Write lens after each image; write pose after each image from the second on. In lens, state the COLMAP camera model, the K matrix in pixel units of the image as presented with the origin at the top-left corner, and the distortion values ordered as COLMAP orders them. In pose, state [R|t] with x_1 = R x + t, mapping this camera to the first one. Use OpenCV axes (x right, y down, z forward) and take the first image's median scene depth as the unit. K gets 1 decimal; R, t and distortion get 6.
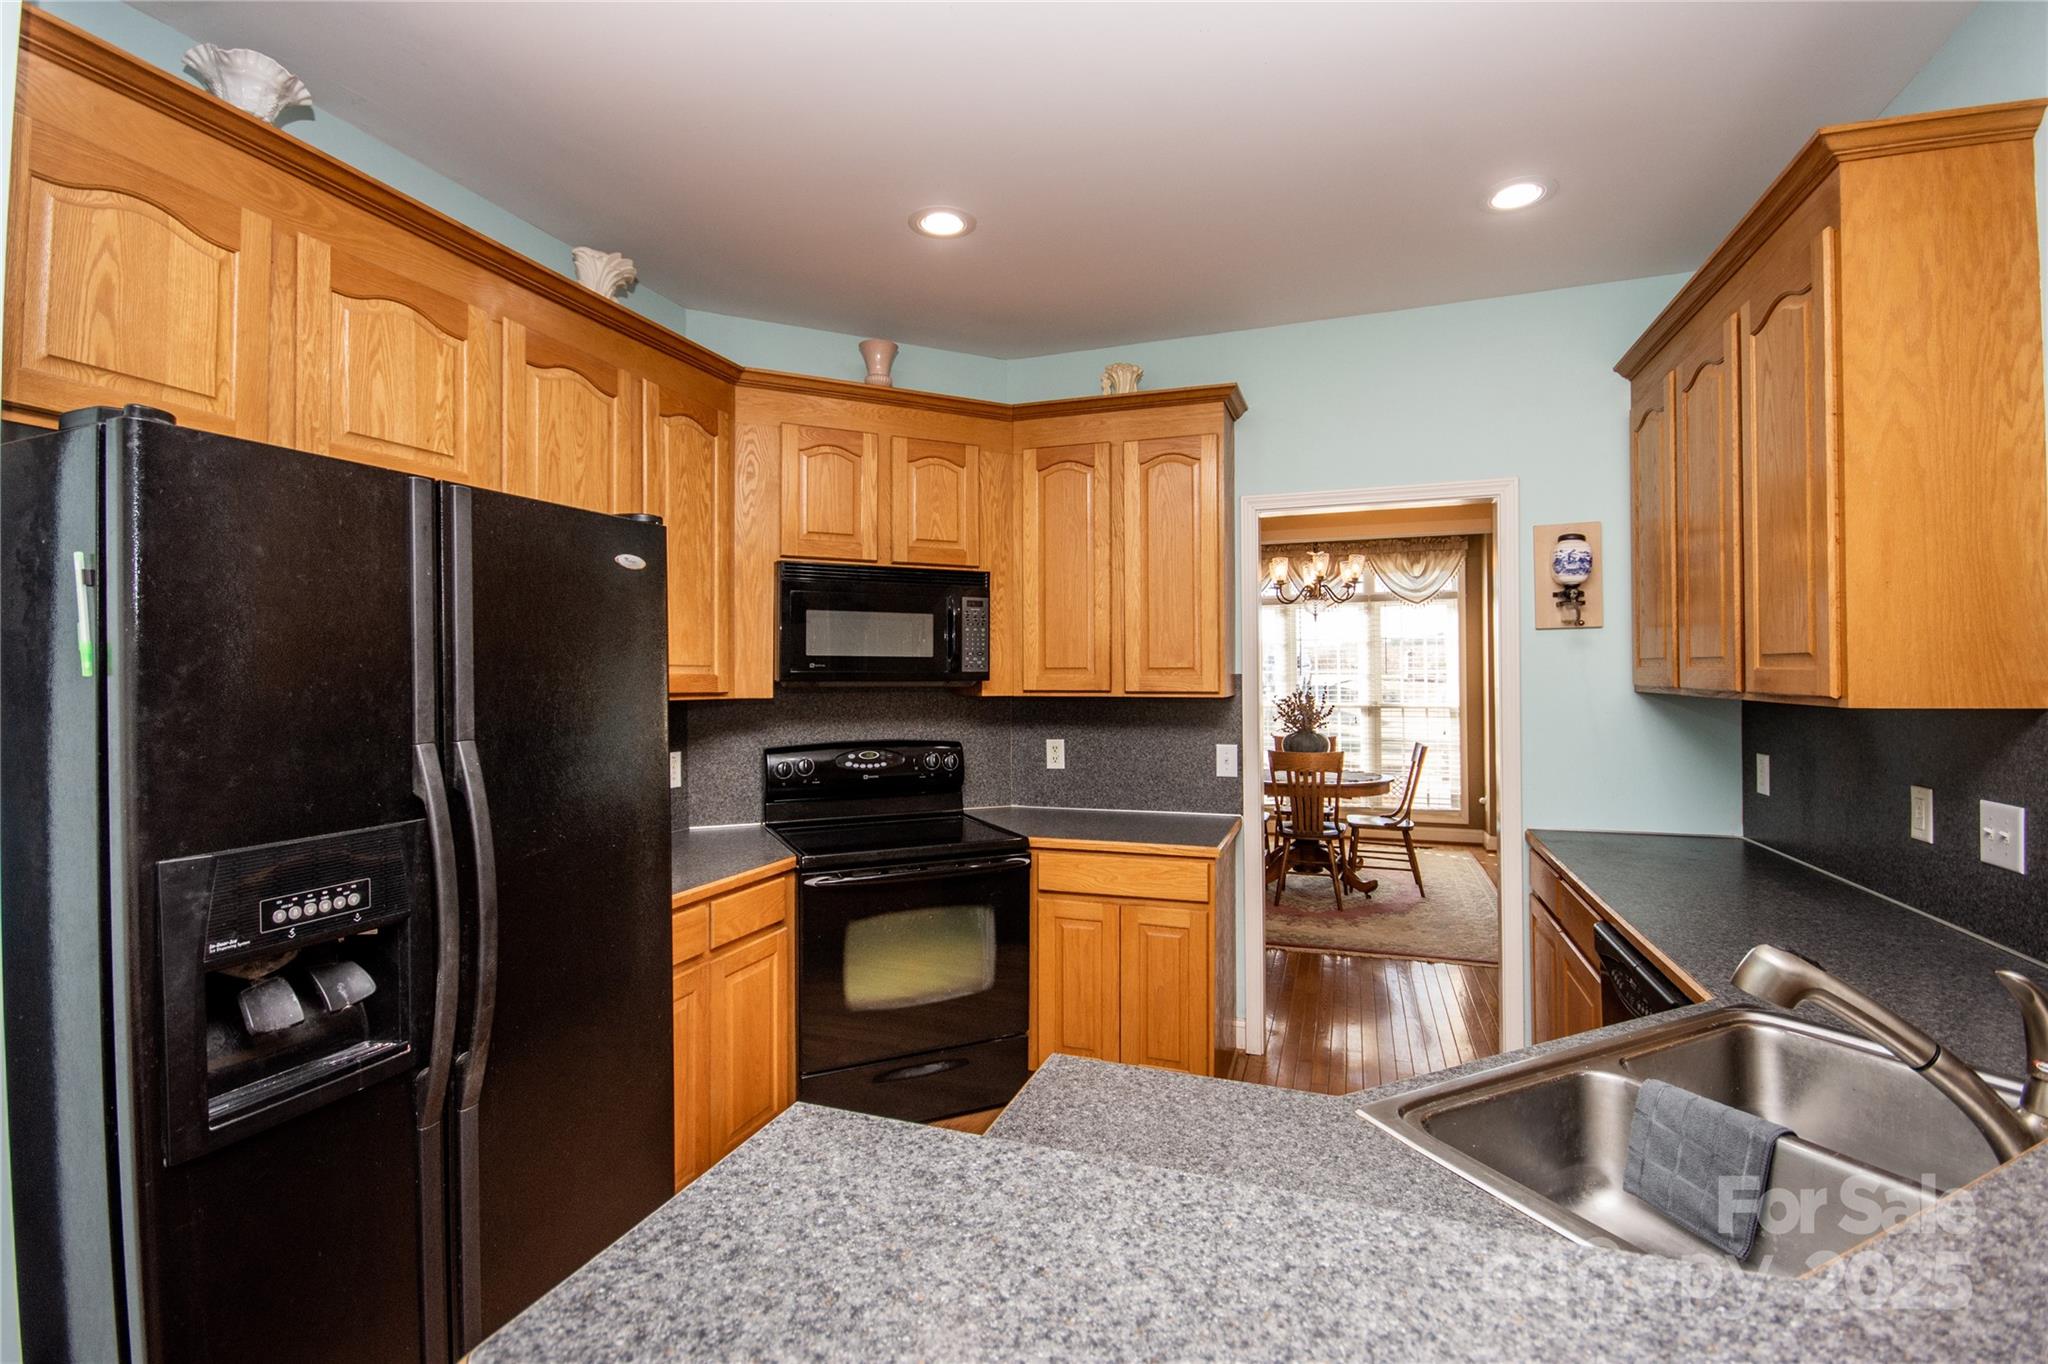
lens RADIAL K [[923.9, 0, 1025.1], [0, 923.9, 673.6], [0, 0, 1]] dist [-0.001252, -0.000097]
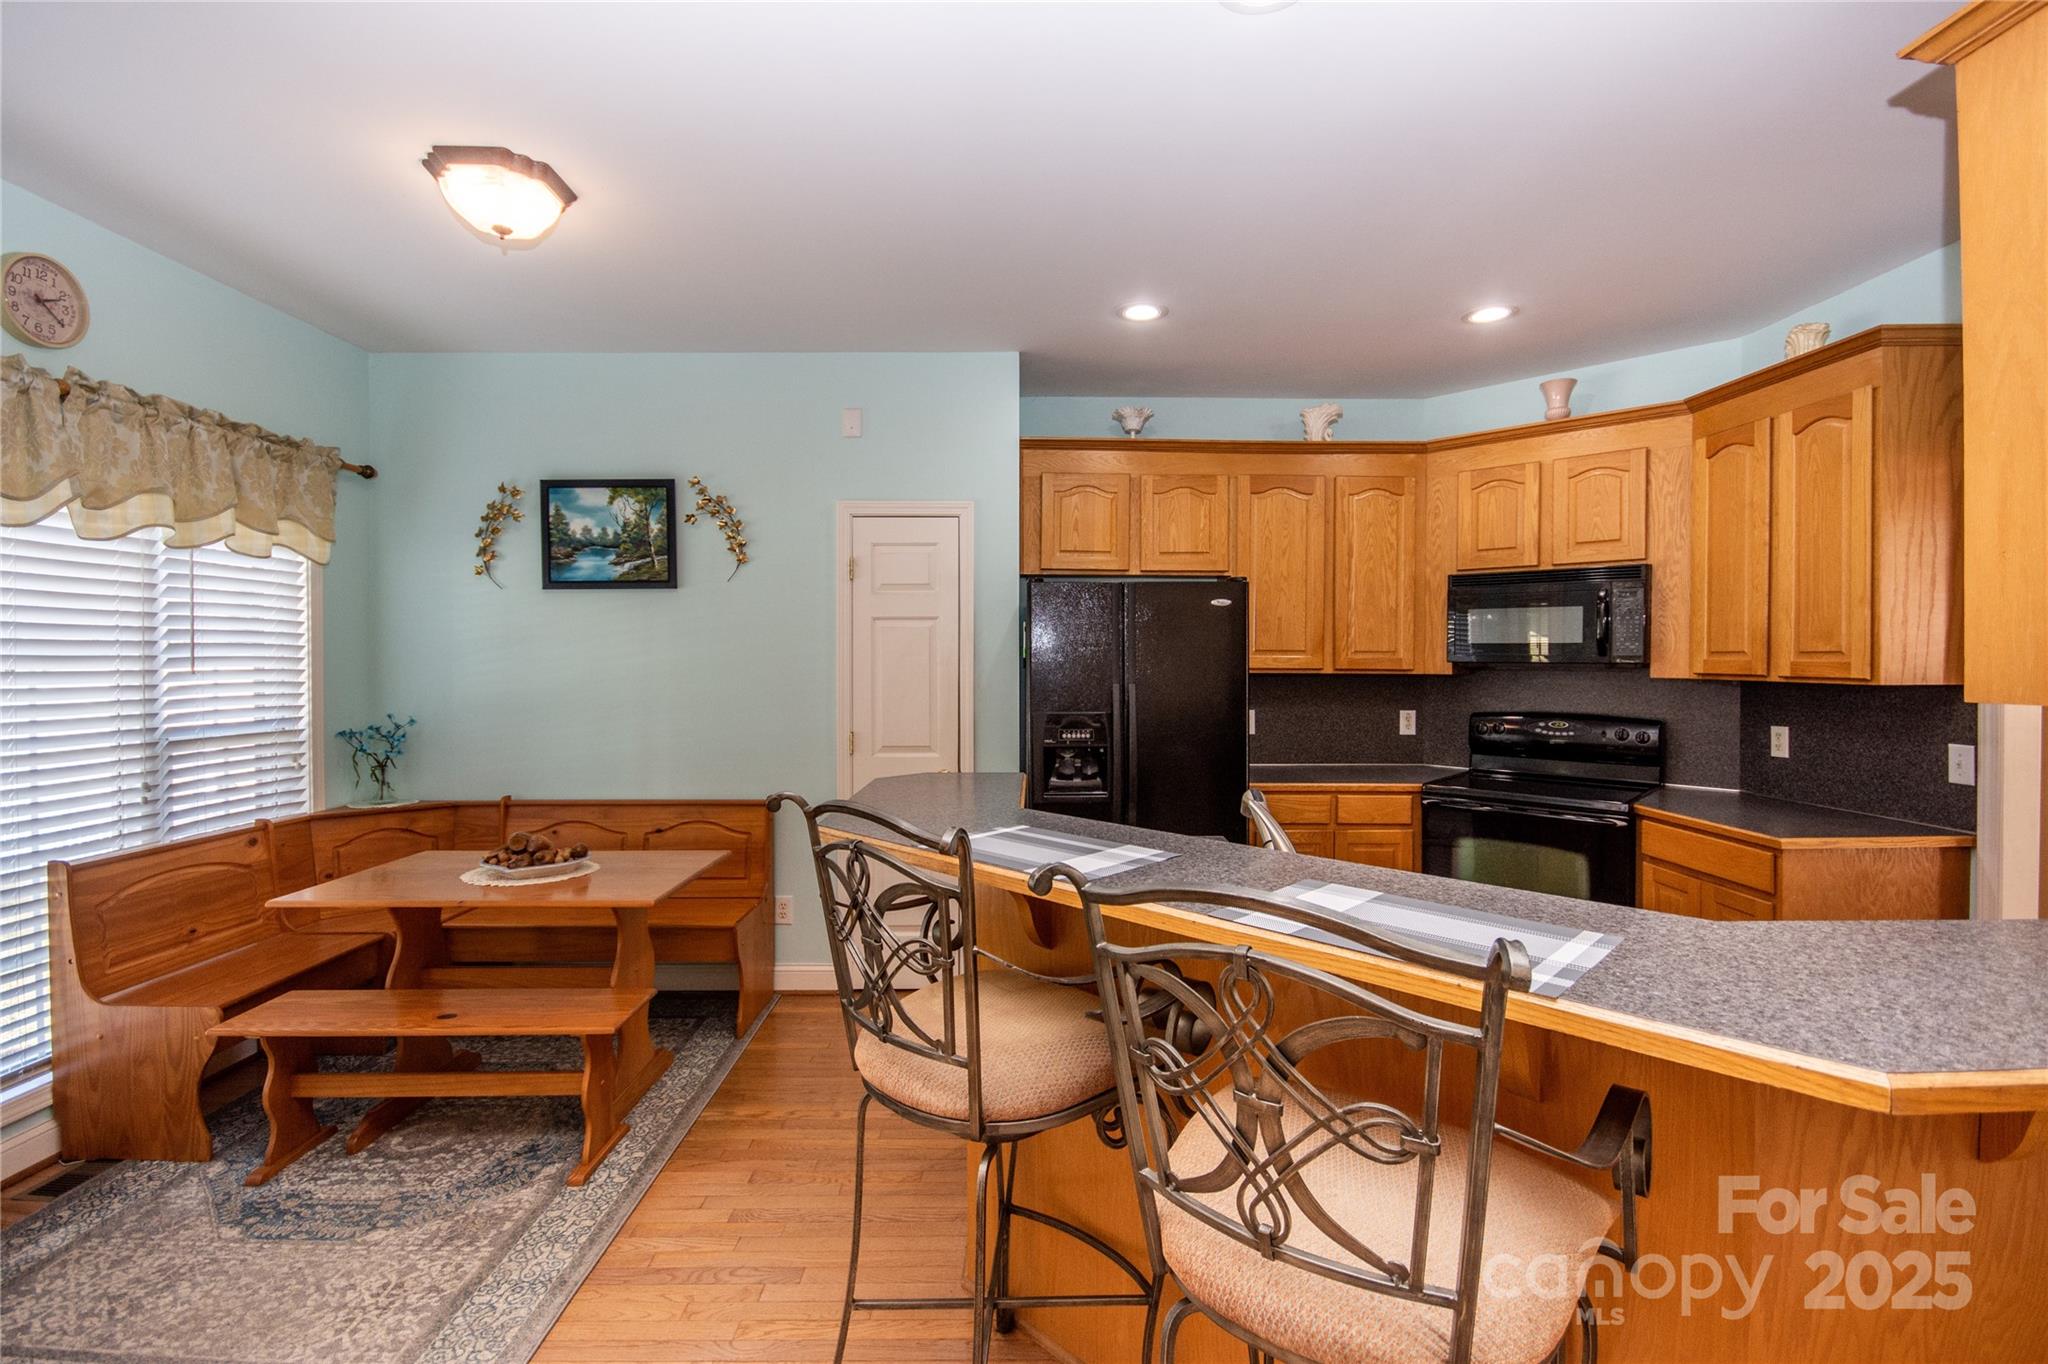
lens RADIAL K [[895.7, 0, 1030.0], [0, 895.7, 671.3], [0, 0, 1]] dist [-0.000950, -0.007325]
pose [[0.342175, 0.018402, -0.939456, 0.712751], [0.000440, 0.999805, 0.019745, -0.004517], [0.939636, -0.007170, 0.342100, -0.044407]]
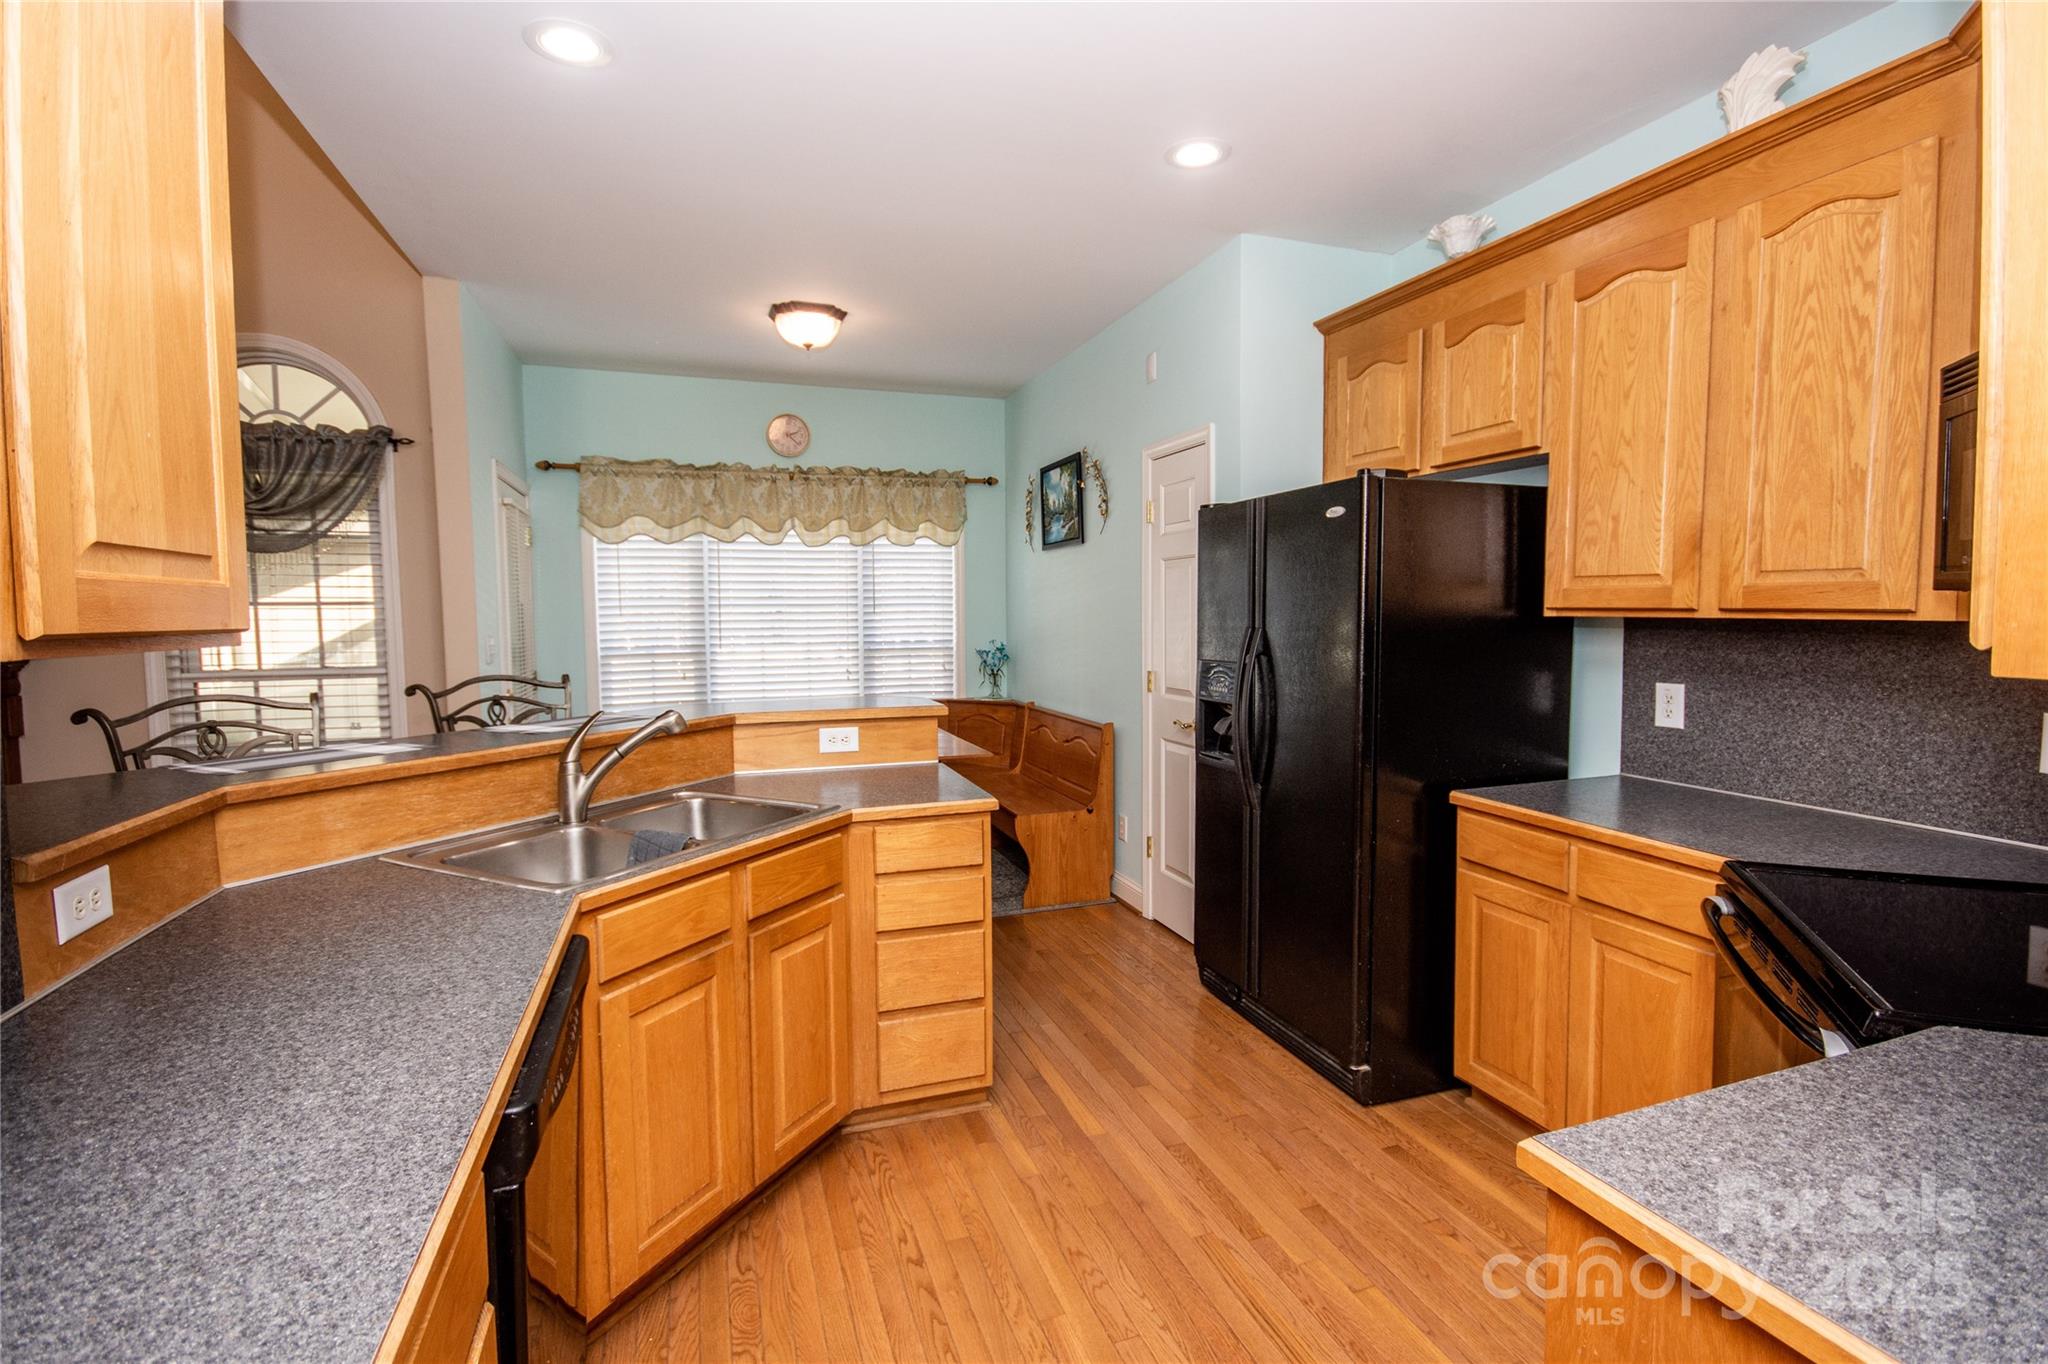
lens RADIAL K [[943.4, 0, 1035.7], [0, 943.4, 671.1], [0, 0, 1]] dist [-0.000156, -0.008791]
pose [[-0.778099, 0.054388, -0.625783, 0.459778], [0.015362, 0.997594, 0.067602, 0.009220], [0.627954, 0.042987, -0.777062, 1.007075]]
